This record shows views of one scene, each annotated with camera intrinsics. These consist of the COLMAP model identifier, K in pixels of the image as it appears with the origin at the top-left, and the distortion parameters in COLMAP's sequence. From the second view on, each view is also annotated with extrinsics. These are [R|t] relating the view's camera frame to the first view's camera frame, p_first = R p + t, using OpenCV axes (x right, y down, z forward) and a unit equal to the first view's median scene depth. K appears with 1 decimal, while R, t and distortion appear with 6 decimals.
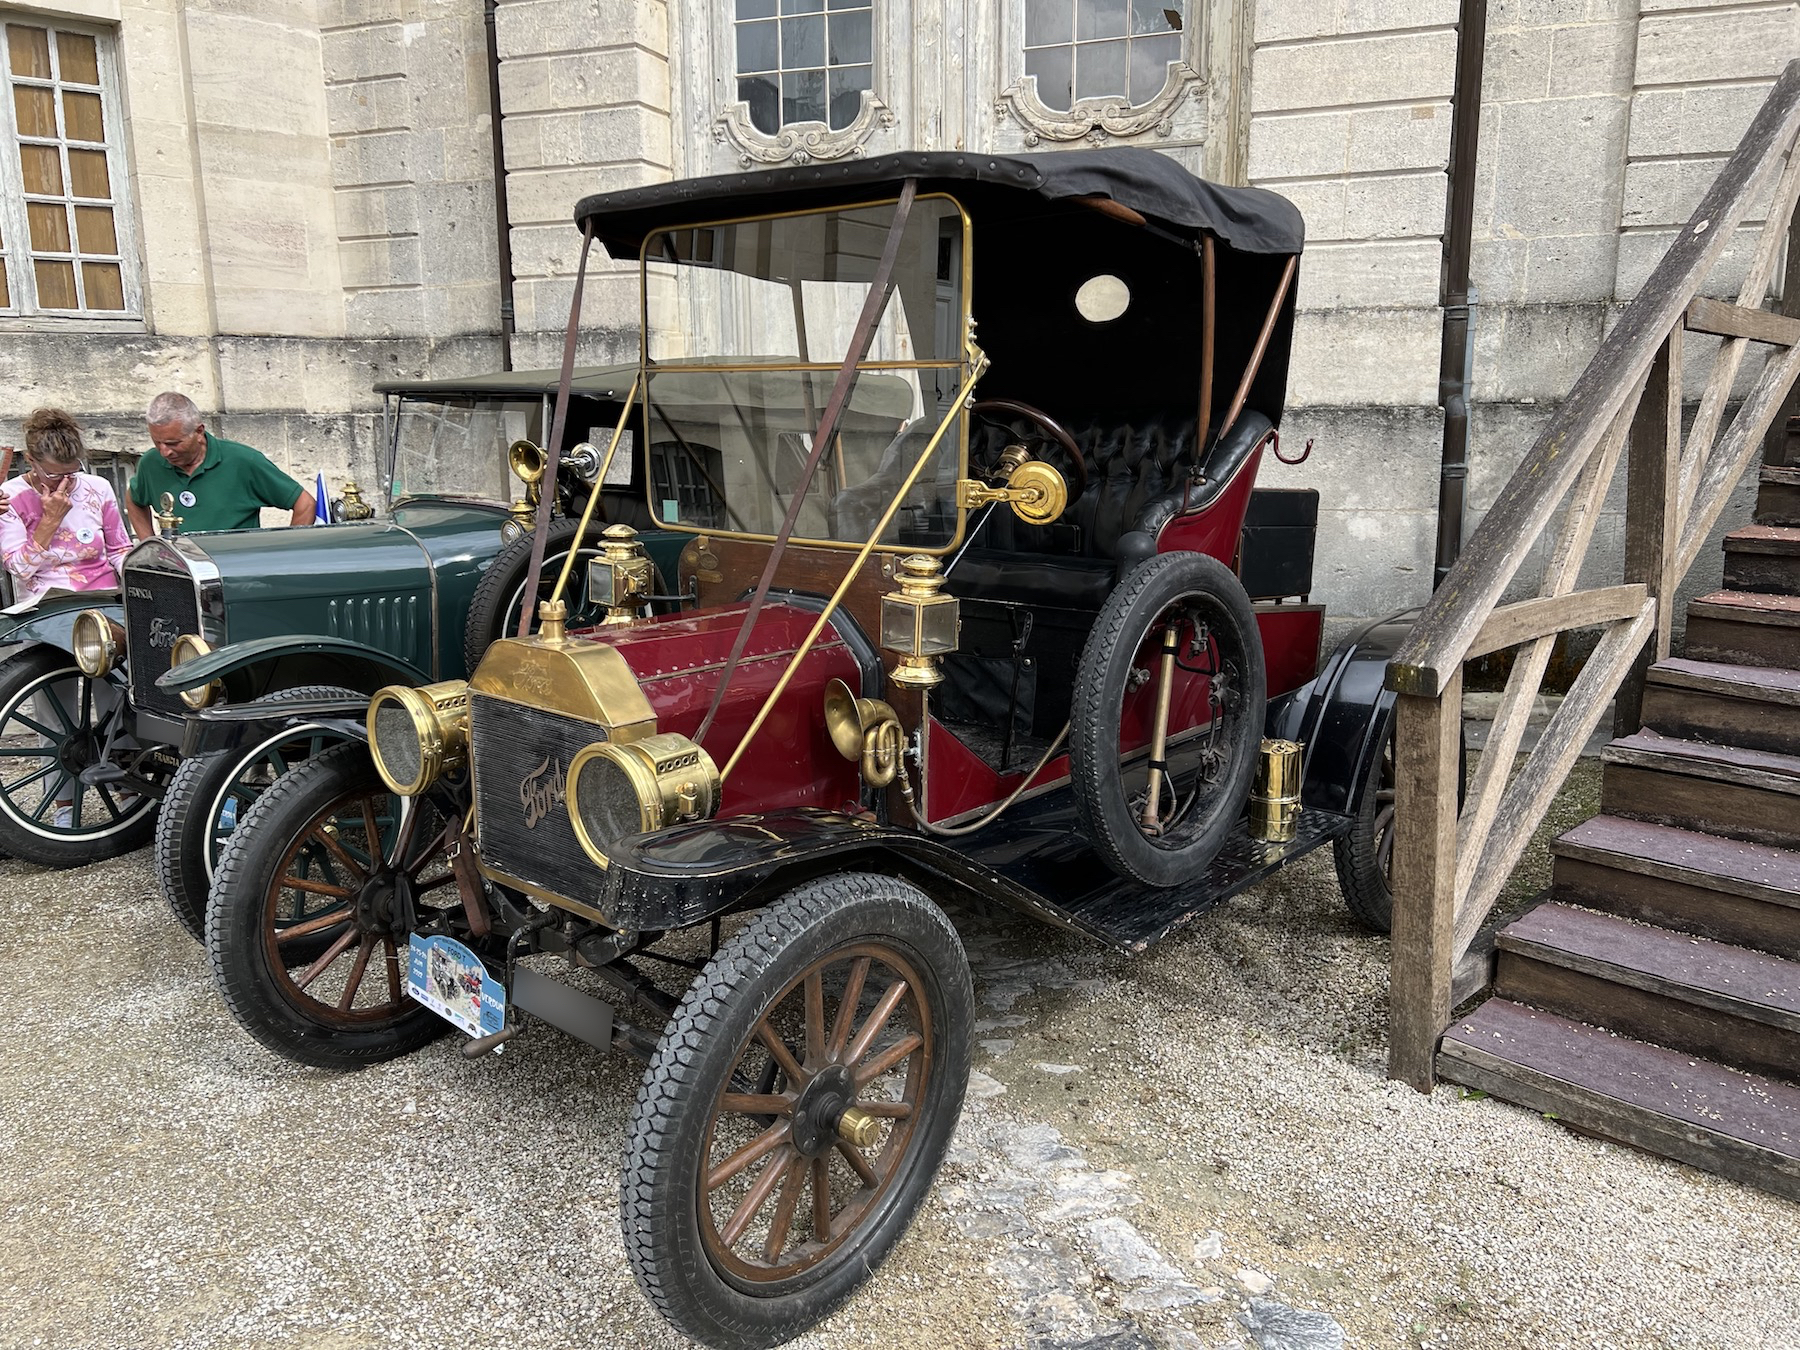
lens RADIAL K [[1373.8, 0, 894.5], [0, 1373.8, 661.4], [0, 0, 1]] dist [0.056218, -0.064684]
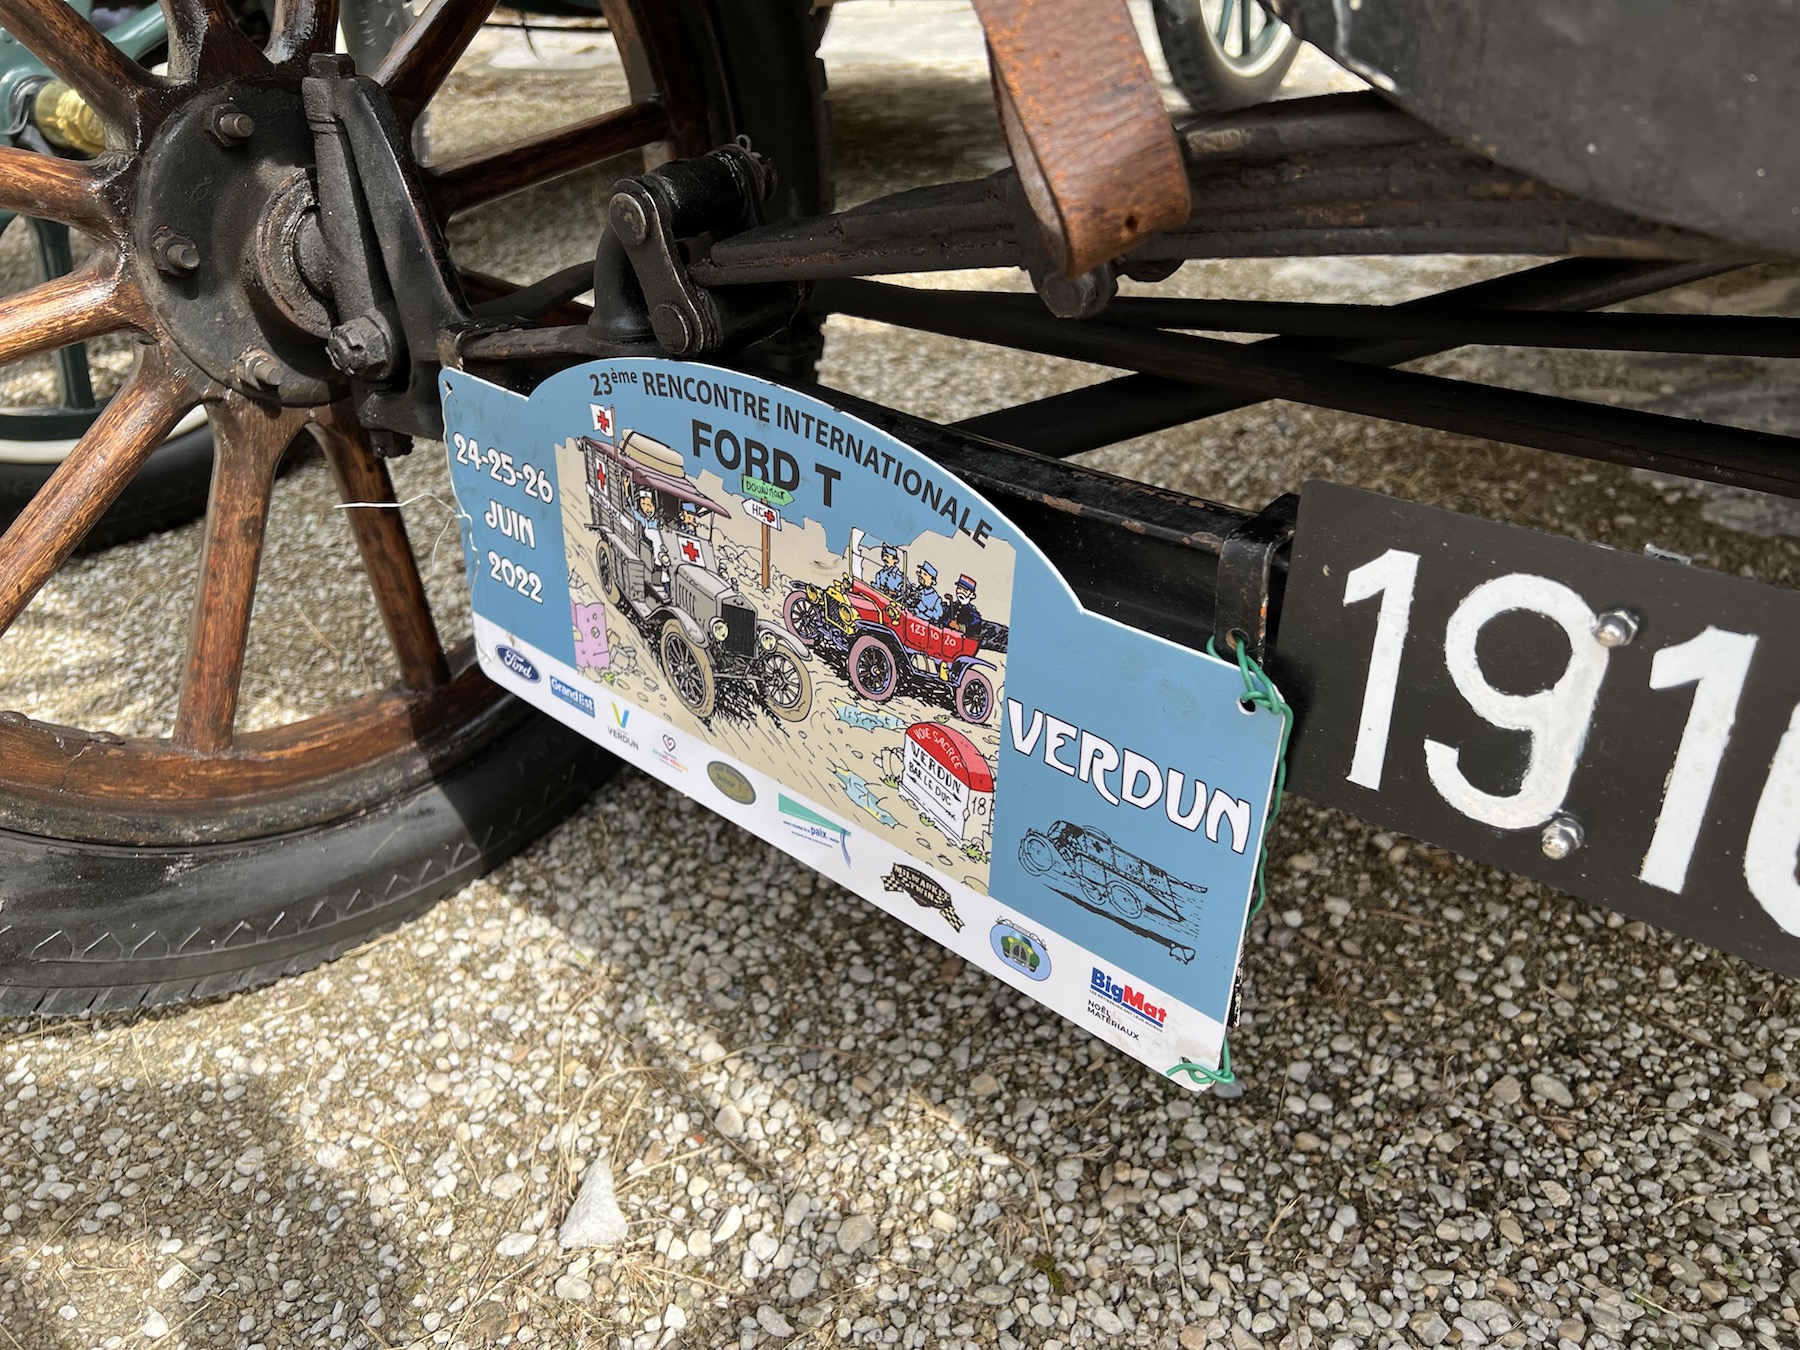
lens RADIAL K [[1375.6, 0, 900.0], [0, 1375.6, 675.0], [0, 0, 1]] dist [0.055710, -0.062004]
pose [[0.998015, -0.062967, -0.000594, -0.260764], [0.059210, 0.935180, 0.349189, 0.155660], [-0.021432, -0.348531, 0.937052, 0.728197]]
